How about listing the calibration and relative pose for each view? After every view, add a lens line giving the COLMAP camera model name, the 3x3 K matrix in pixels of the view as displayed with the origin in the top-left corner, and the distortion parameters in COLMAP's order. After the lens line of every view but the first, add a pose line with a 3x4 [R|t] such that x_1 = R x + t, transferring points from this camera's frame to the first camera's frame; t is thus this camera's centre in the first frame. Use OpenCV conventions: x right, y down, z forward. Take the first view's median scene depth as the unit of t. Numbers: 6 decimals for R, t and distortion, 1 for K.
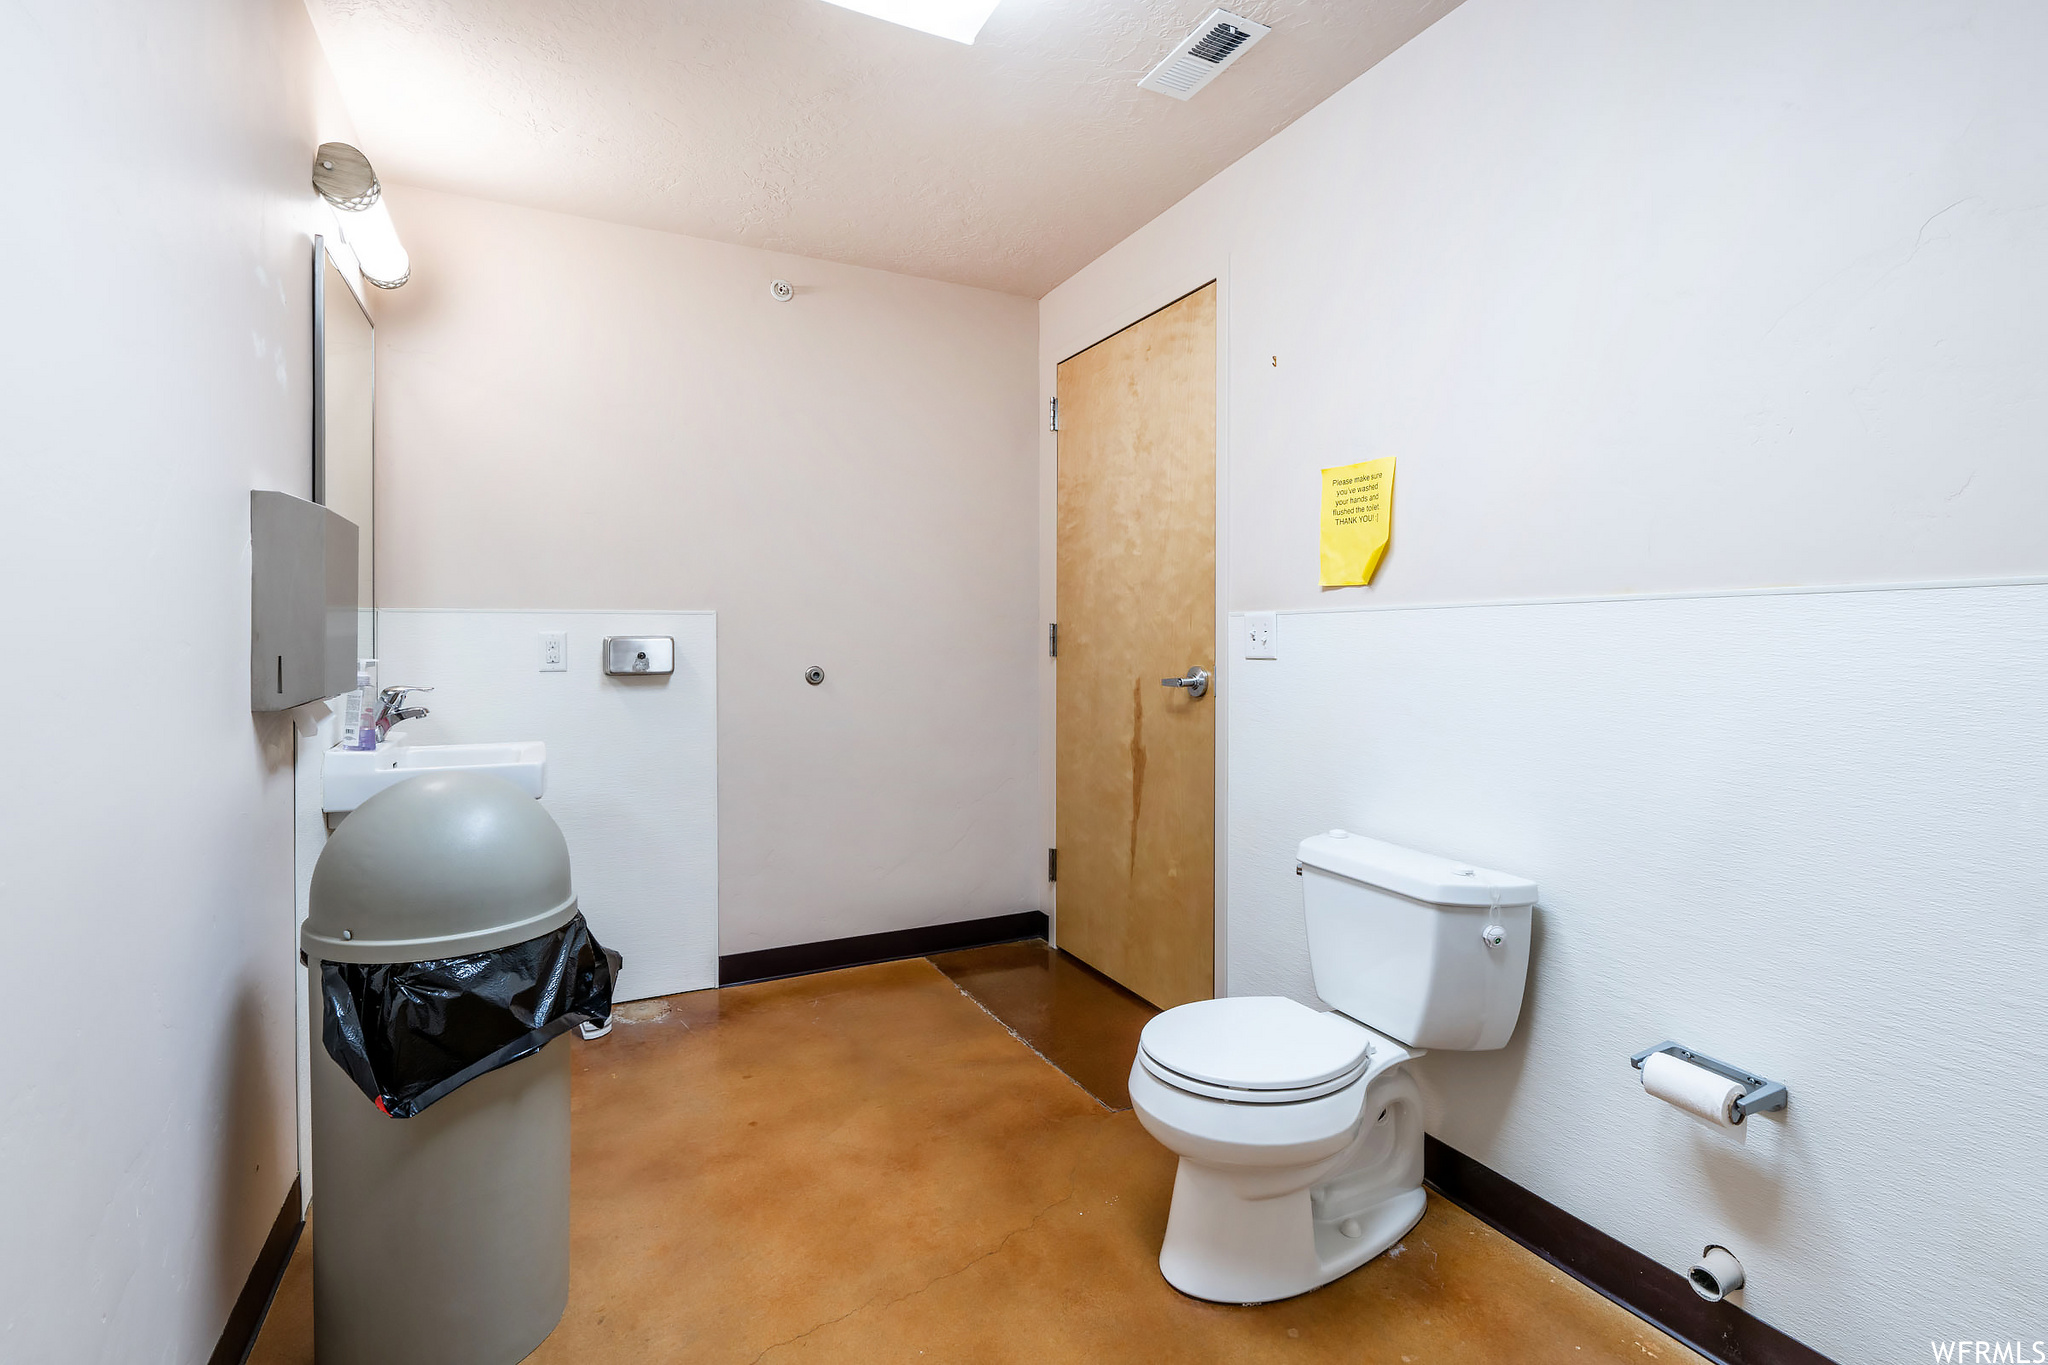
lens RADIAL K [[988.3, 0, 1024.0], [0, 988.3, 682.5], [0, 0, 1]] dist [-0.001052, -0.000085]
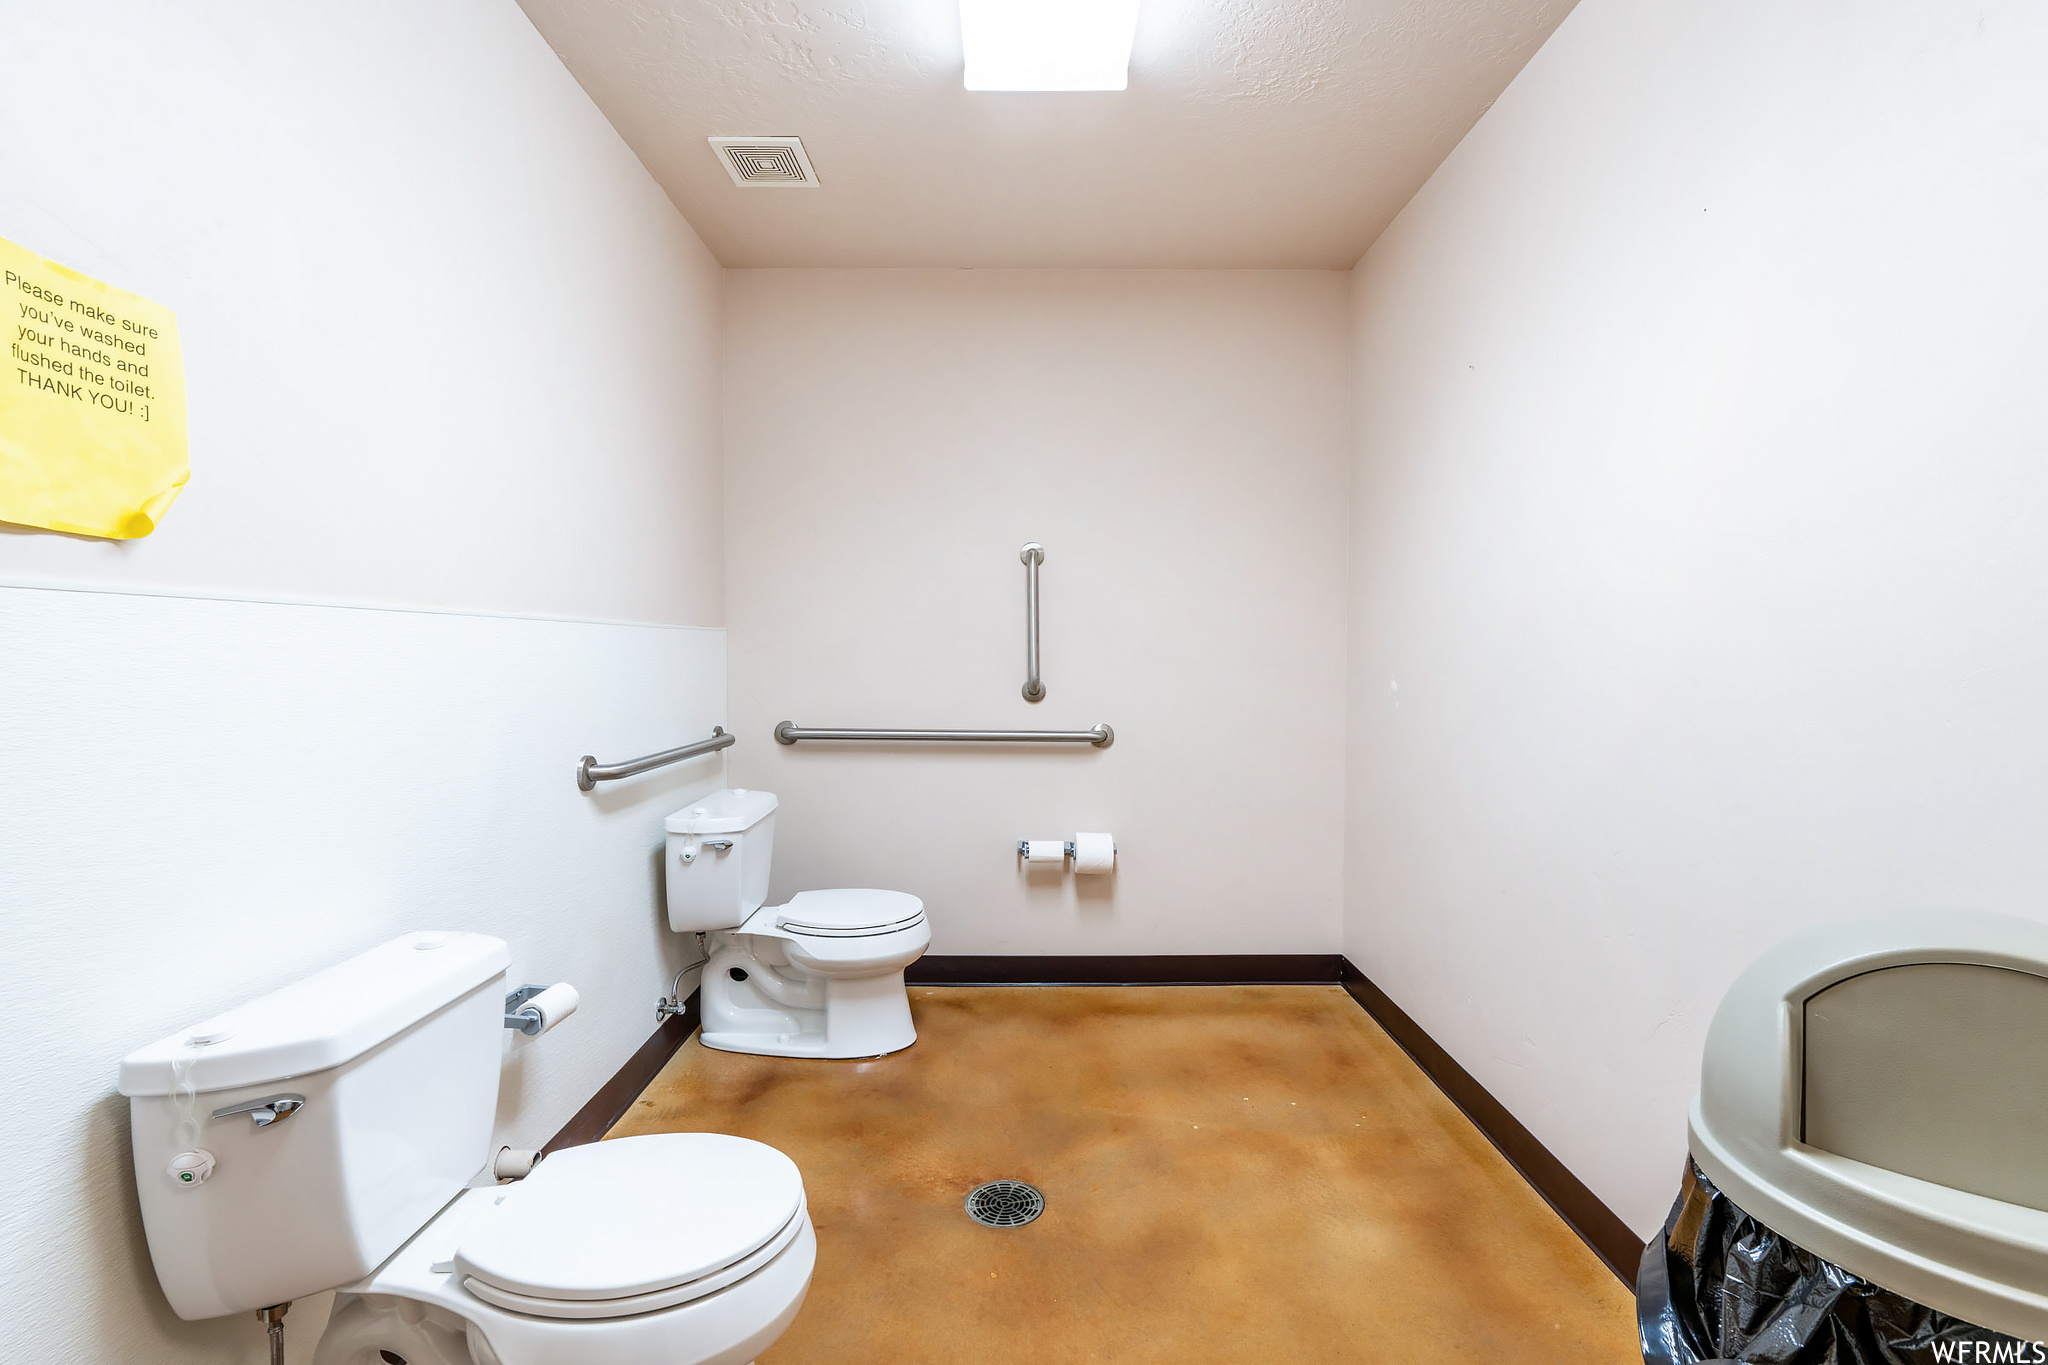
lens RADIAL K [[988.3, 0, 1024.0], [0, 988.3, 682.5], [0, 0, 1]] dist [-0.001052, -0.000085]
pose [[-0.901341, -0.012006, 0.432943, -0.261310], [0.020131, 0.997374, 0.069570, -0.054549], [-0.432642, 0.071422, -0.898732, 1.243823]]
